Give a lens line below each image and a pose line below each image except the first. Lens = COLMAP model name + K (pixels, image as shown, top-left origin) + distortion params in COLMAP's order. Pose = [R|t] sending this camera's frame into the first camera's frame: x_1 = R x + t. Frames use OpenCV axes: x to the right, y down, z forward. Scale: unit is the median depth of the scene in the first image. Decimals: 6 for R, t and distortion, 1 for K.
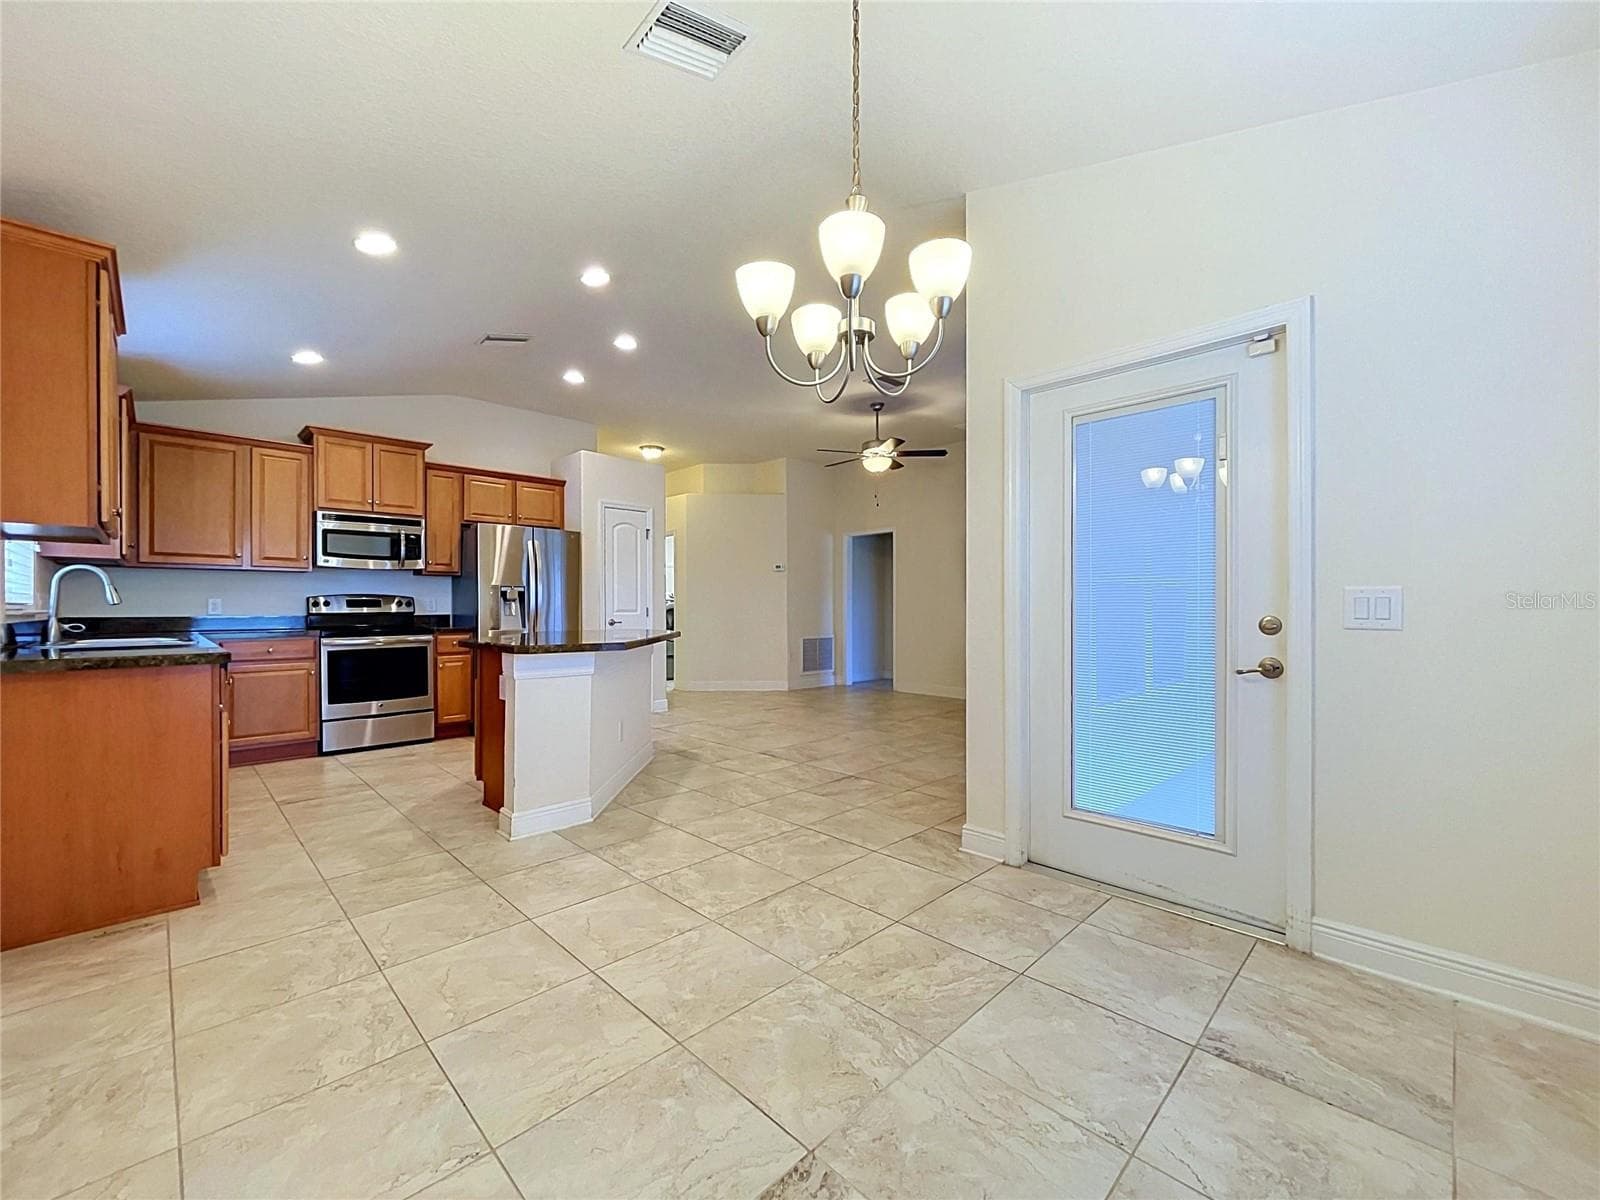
lens RADIAL K [[654.6, 0, 799.0], [0, 654.6, 605.0], [0, 0, 1]] dist [-0.000176, -0.000631]
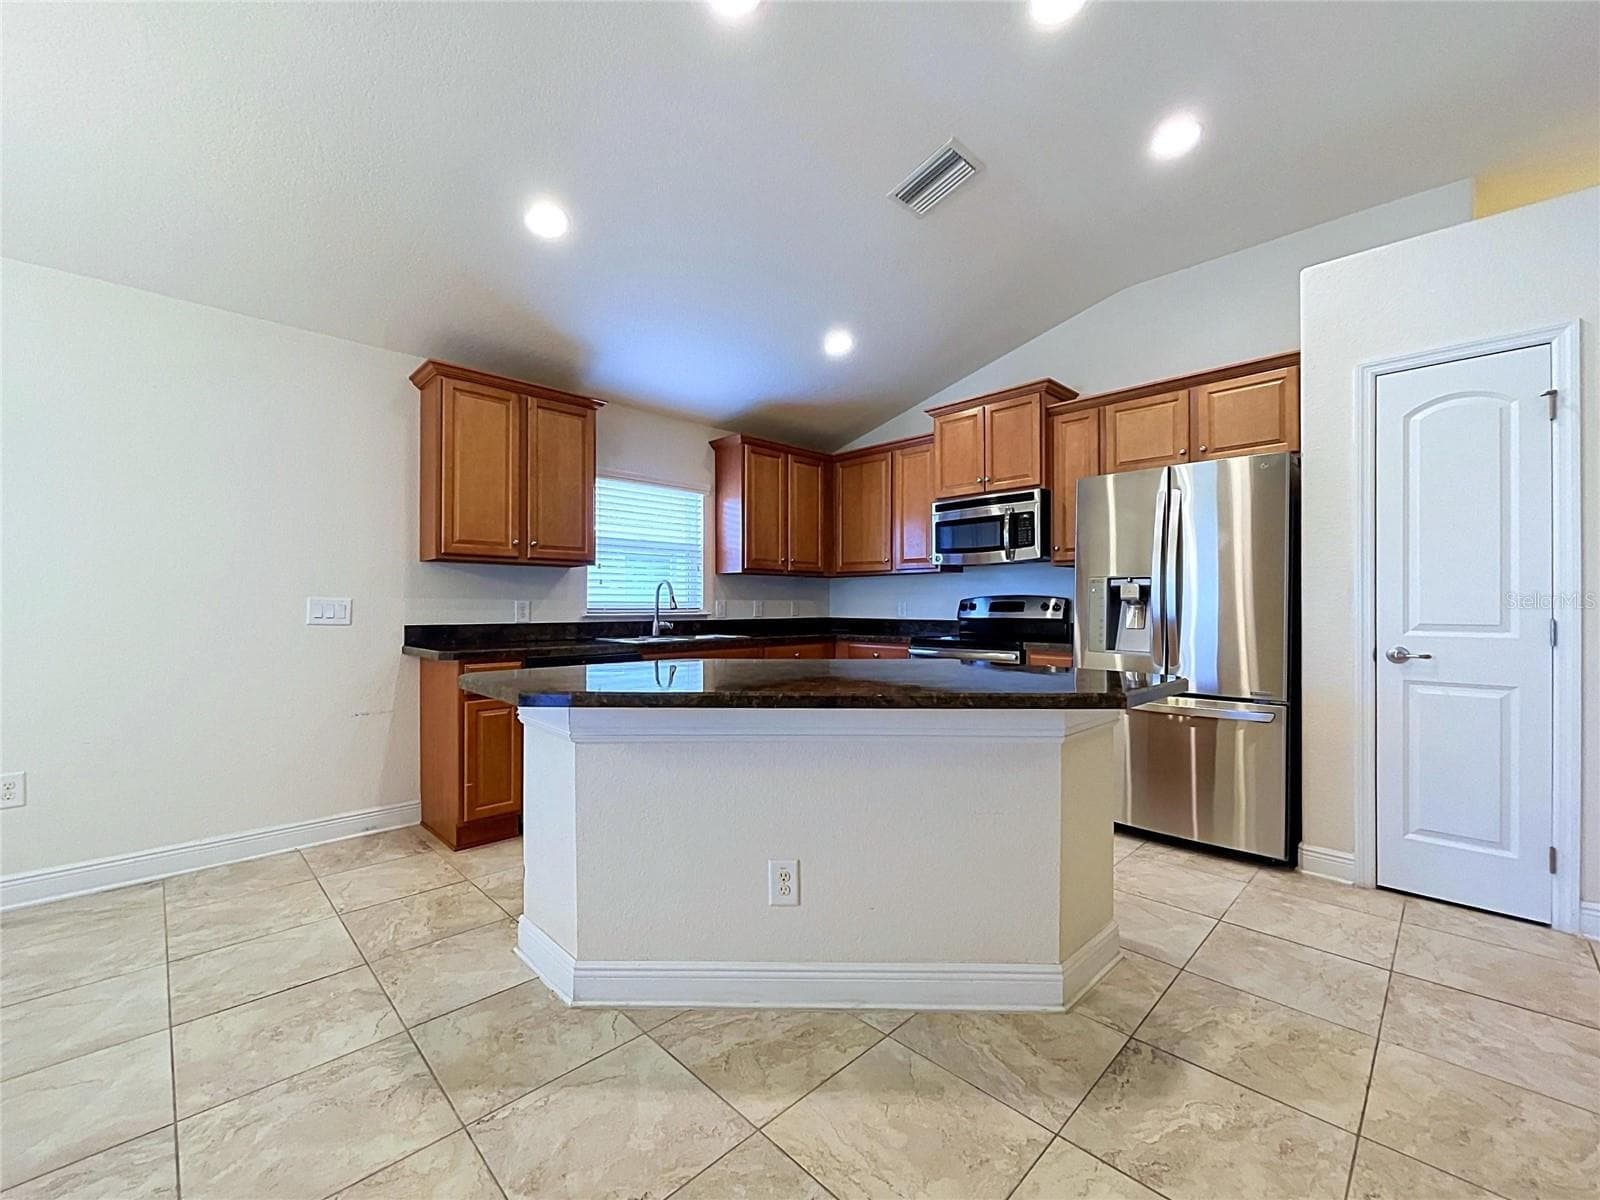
lens RADIAL K [[656.8, 0, 774.9], [0, 656.8, 598.0], [0, 0, 1]] dist [0.000403, -0.000583]
pose [[-0.019766, -0.009429, -0.999760, 0.351216], [0.001032, 0.999955, -0.009451, -0.014191], [0.999804, -0.001219, -0.019755, 1.744294]]
